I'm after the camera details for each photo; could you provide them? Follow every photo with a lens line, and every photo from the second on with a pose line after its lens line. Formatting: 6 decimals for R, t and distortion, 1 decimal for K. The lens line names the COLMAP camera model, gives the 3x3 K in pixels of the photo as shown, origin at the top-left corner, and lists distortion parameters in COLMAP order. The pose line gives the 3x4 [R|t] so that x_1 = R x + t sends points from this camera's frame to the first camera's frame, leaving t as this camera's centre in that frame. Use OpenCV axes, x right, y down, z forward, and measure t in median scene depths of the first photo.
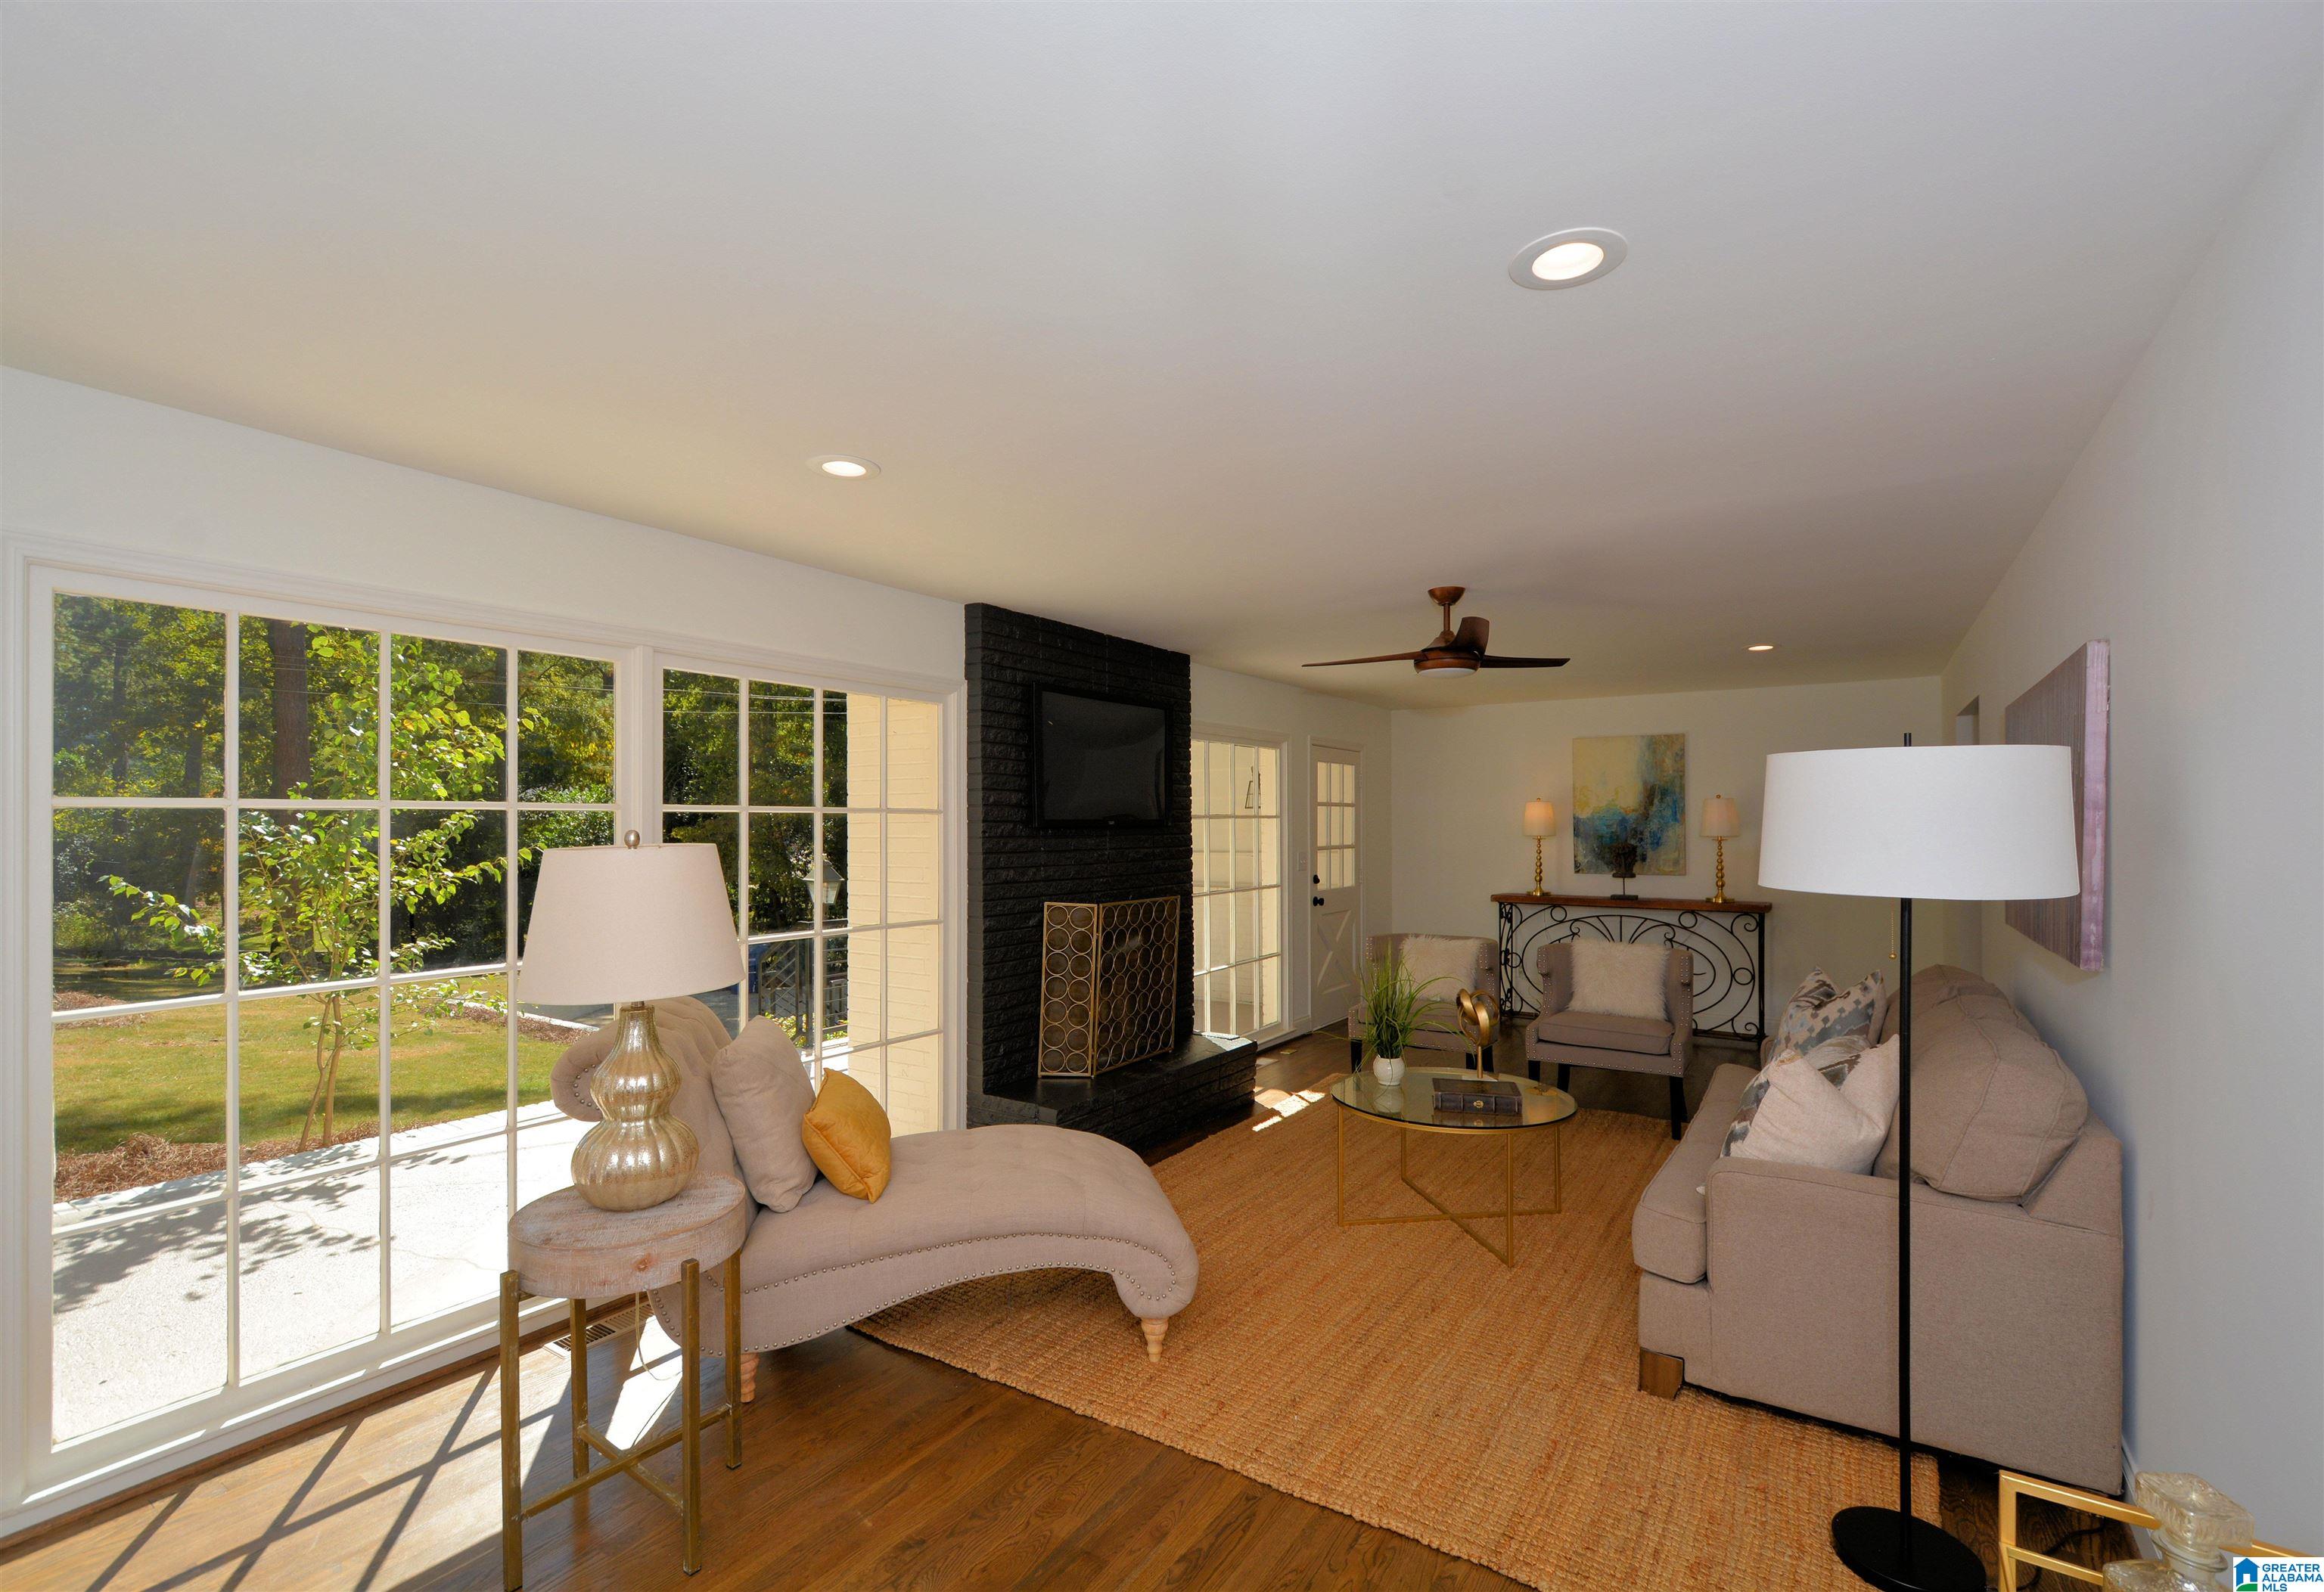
lens RADIAL K [[1049.9, 0, 1176.8], [0, 1049.9, 818.1], [0, 0, 1]] dist [0.007038, -0.003134]
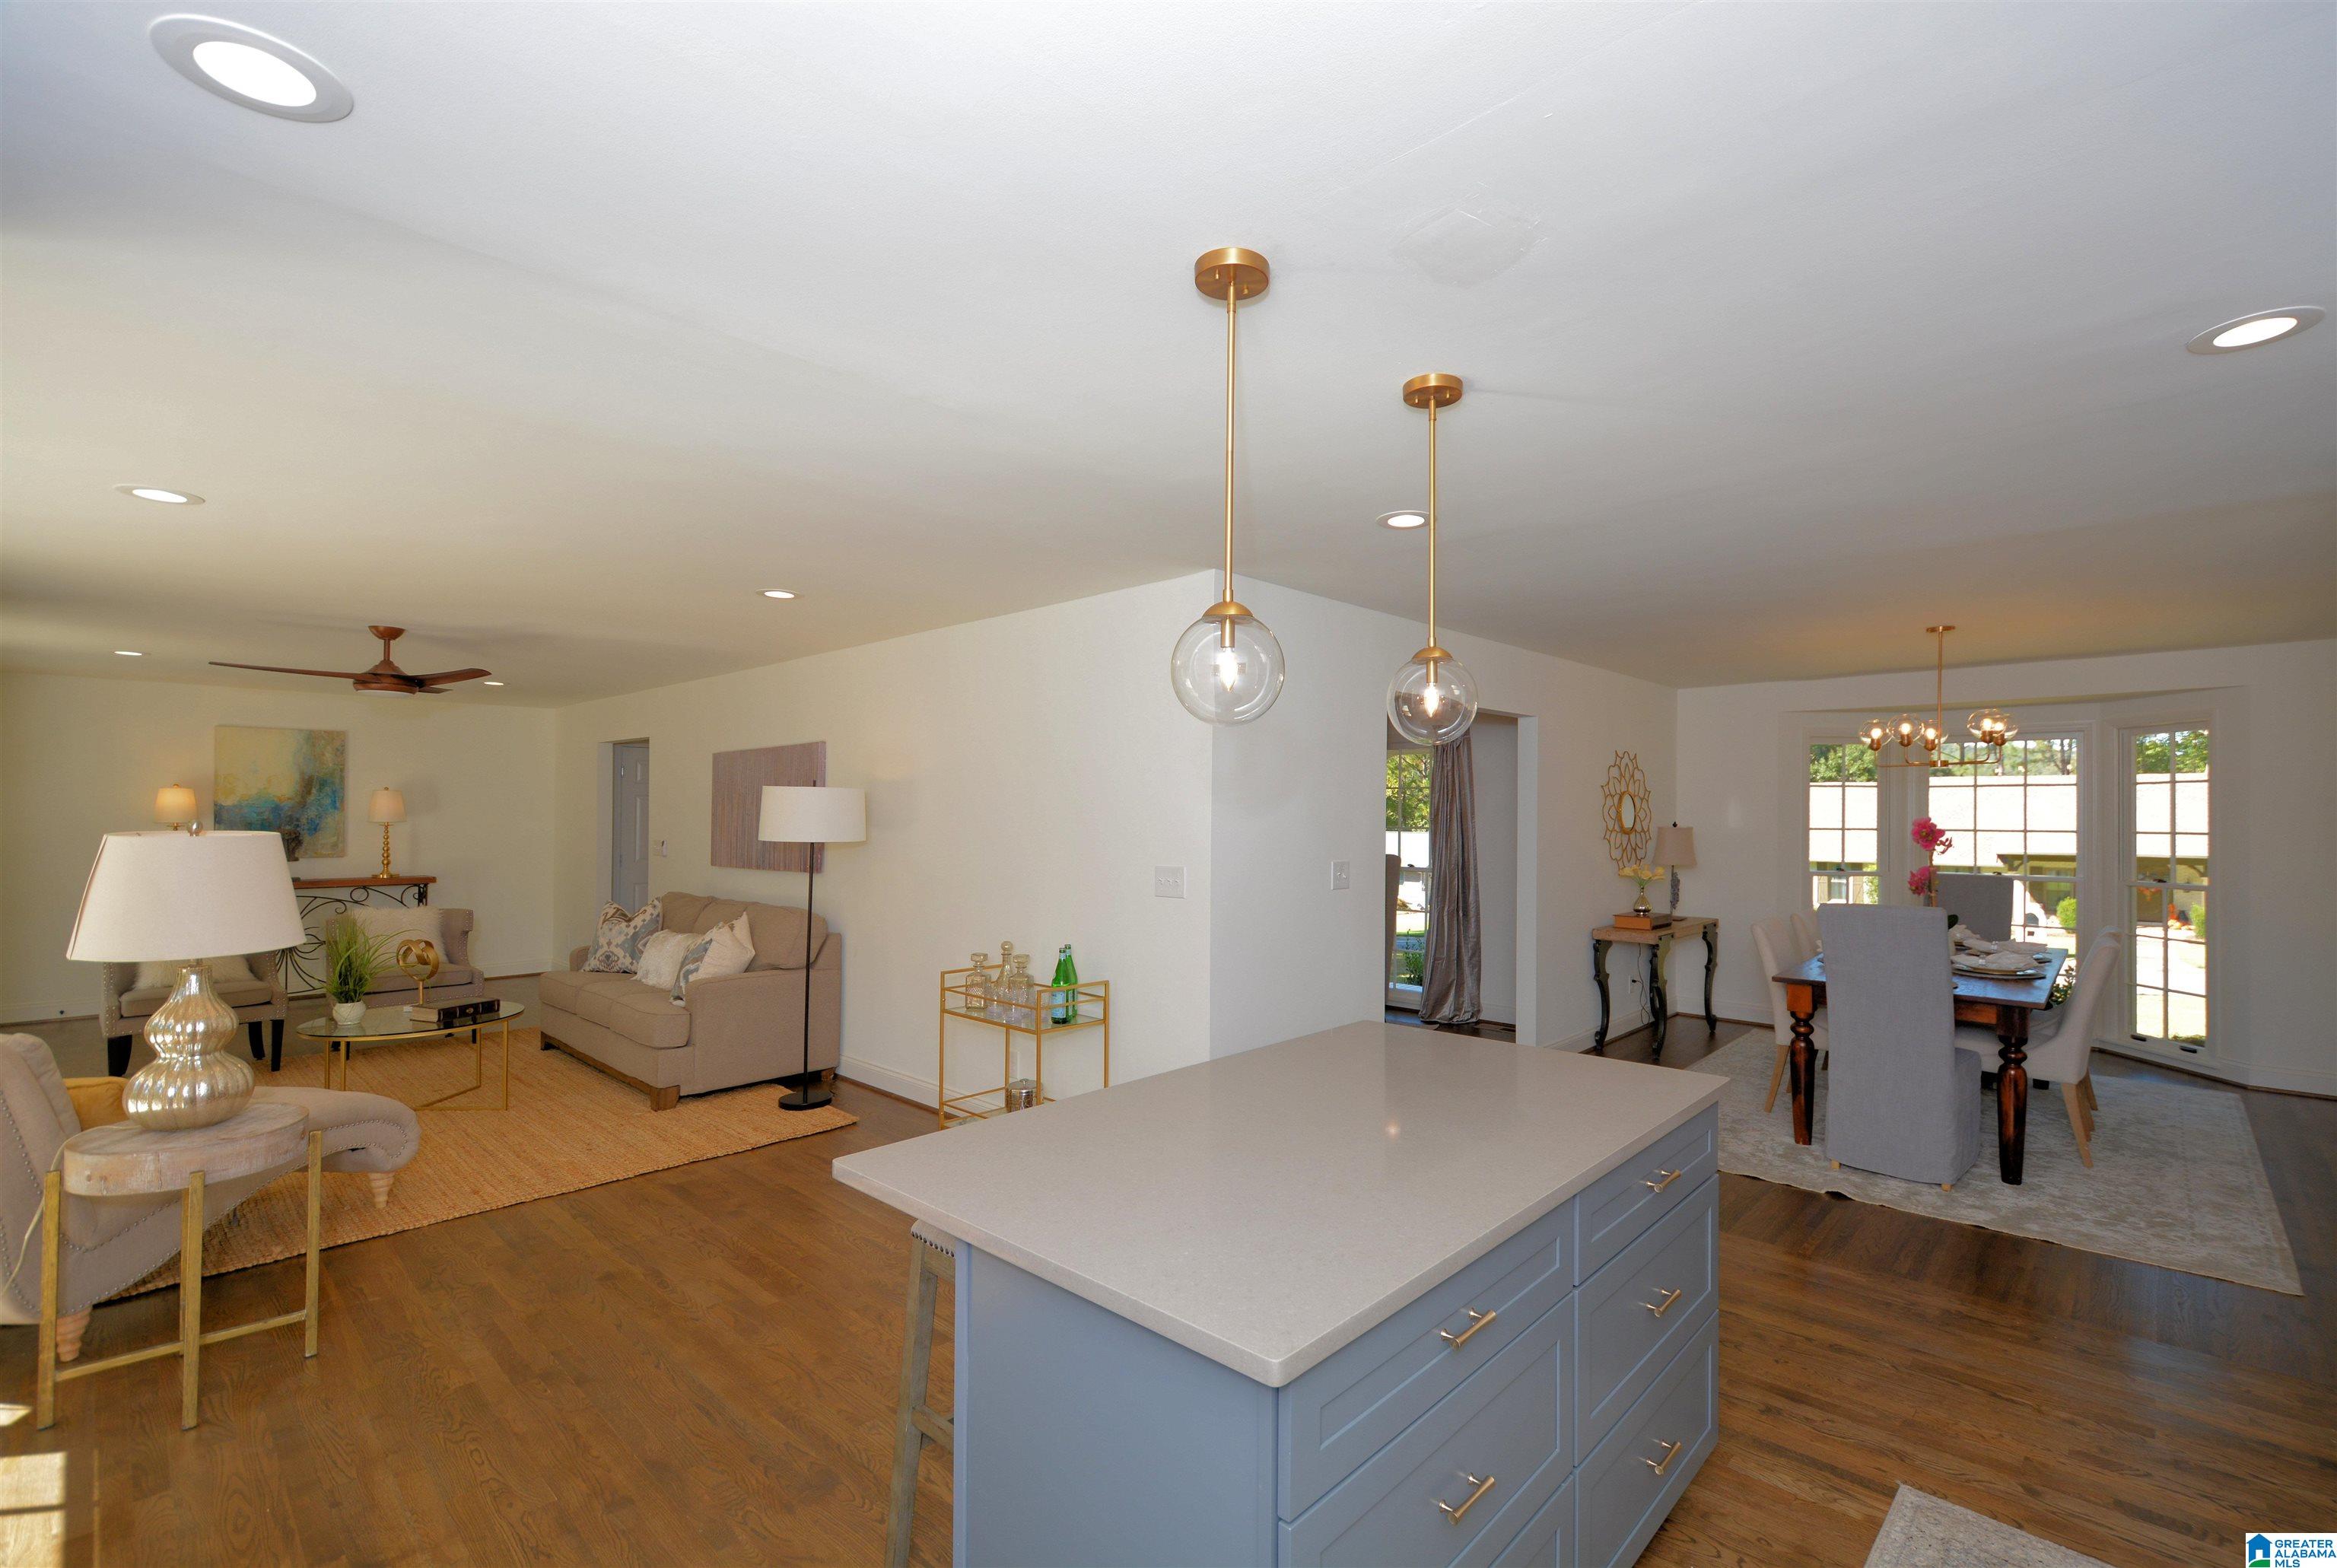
lens RADIAL K [[1032.7, 0, 1175.7], [0, 1032.7, 796.8], [0, 0, 1]] dist [-0.000760, -0.000558]
pose [[0.205940, 0.017108, 0.978415, -0.446849], [-0.010684, 0.999827, -0.015234, -0.003043], [-0.978506, -0.007316, 0.206087, -0.111227]]
